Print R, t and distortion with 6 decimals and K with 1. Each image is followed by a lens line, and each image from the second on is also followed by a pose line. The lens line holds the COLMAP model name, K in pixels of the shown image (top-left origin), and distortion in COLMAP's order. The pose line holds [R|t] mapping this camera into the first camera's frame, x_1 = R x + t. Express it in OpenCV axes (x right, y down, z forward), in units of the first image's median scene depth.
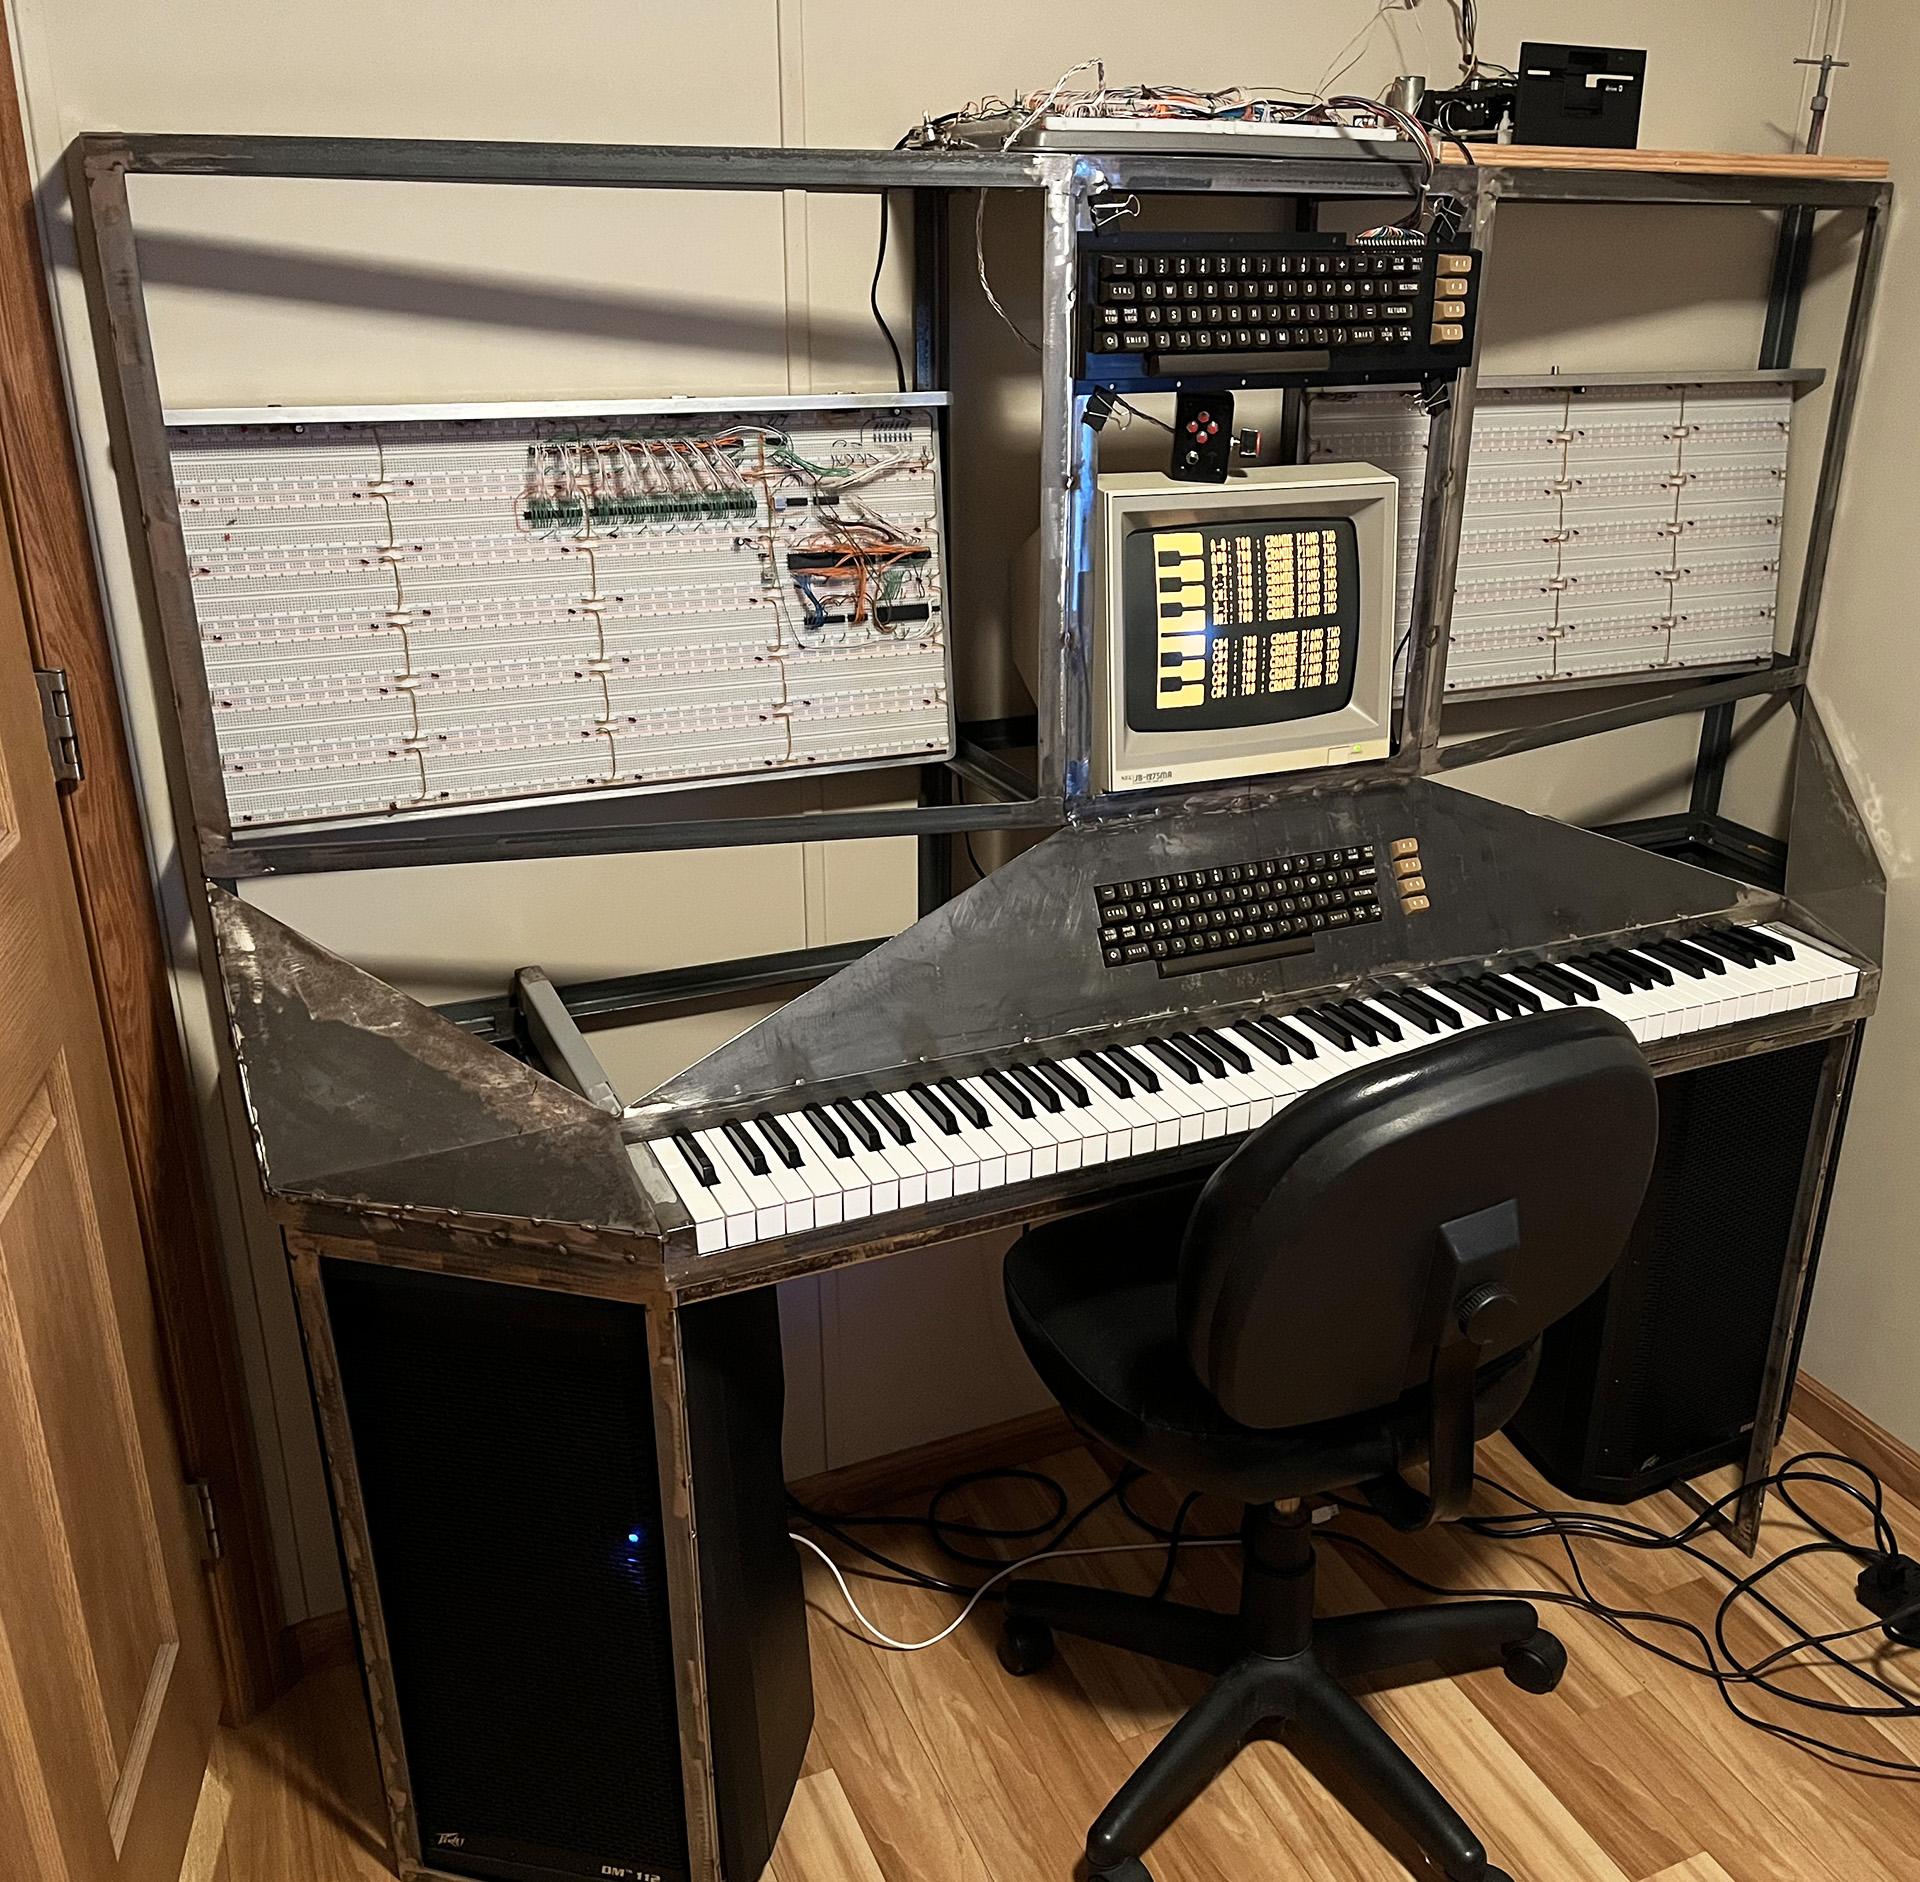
lens RADIAL K [[1897.7, 0, 960.0], [0, 1897.7, 941.0], [0, 0, 1]] dist [0.105819, -0.290410]
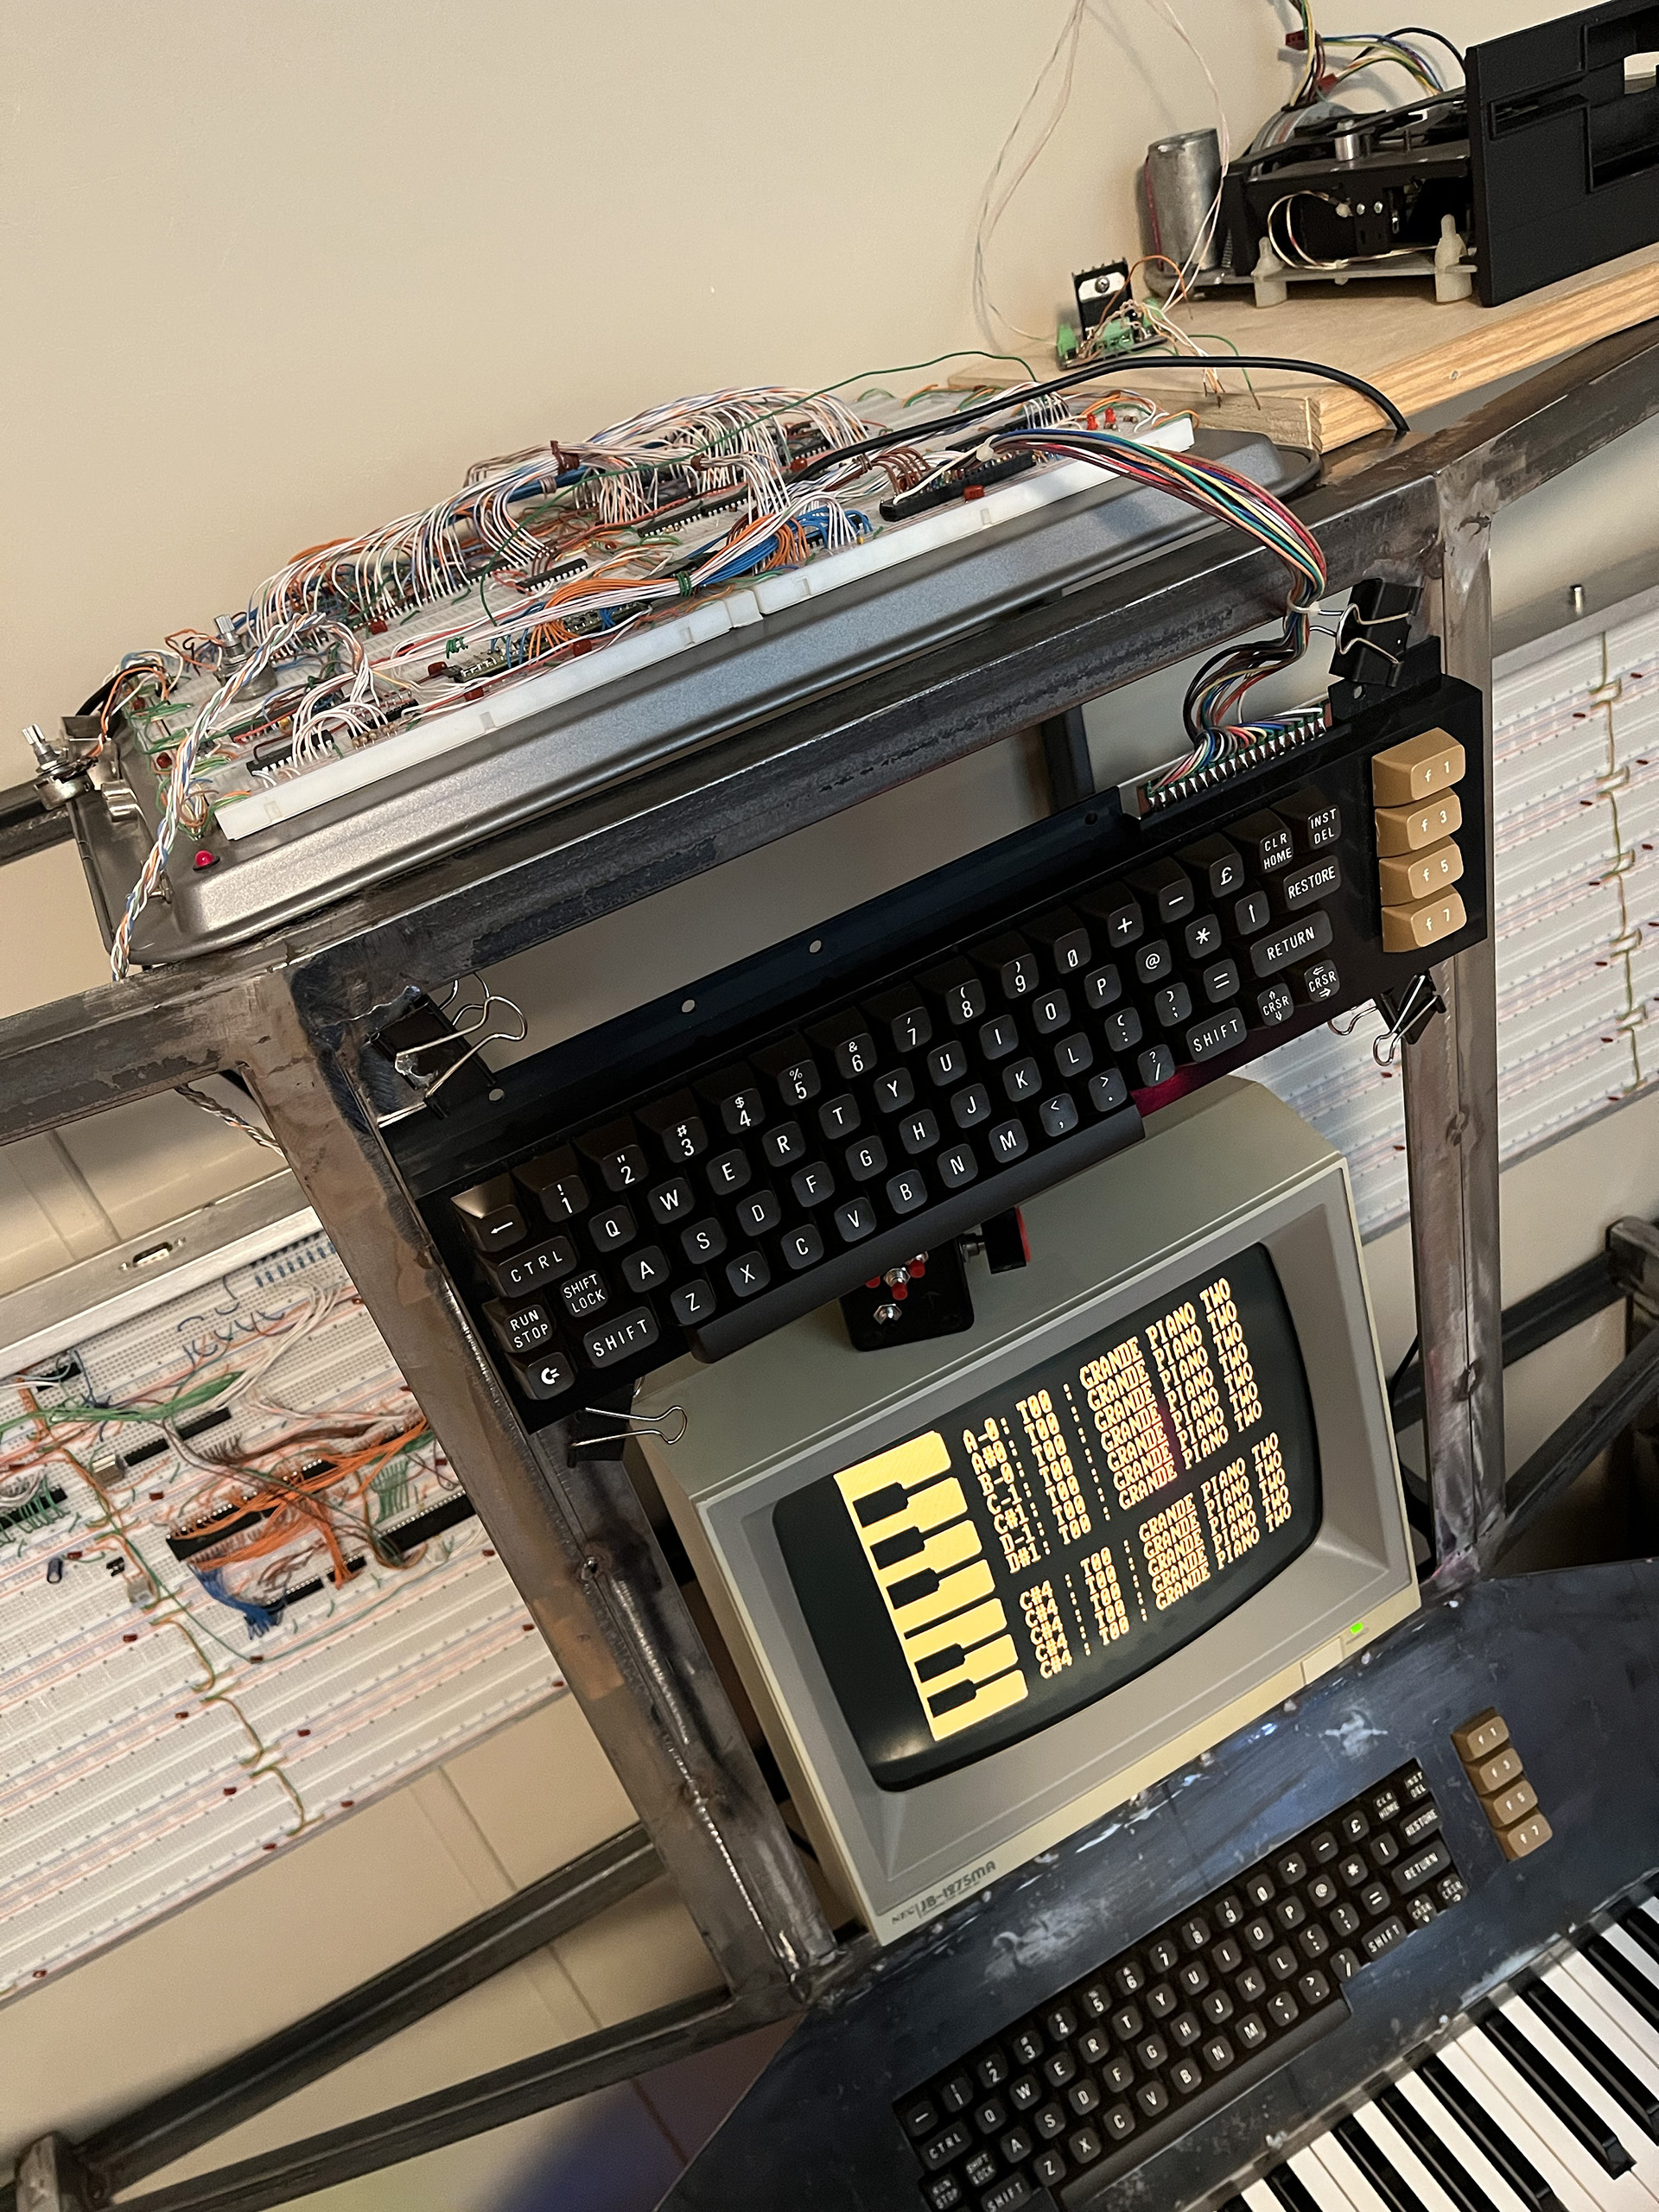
lens RADIAL K [[1643.5, 0, 720.4], [0, 1643.5, 1106.3], [0, 0, 1]] dist [0.058173, -0.100384]
pose [[0.961804, -0.230376, -0.147854, 0.142087], [0.255294, 0.949814, 0.180774, -0.345456], [0.098788, -0.211616, 0.972348, 0.587333]]
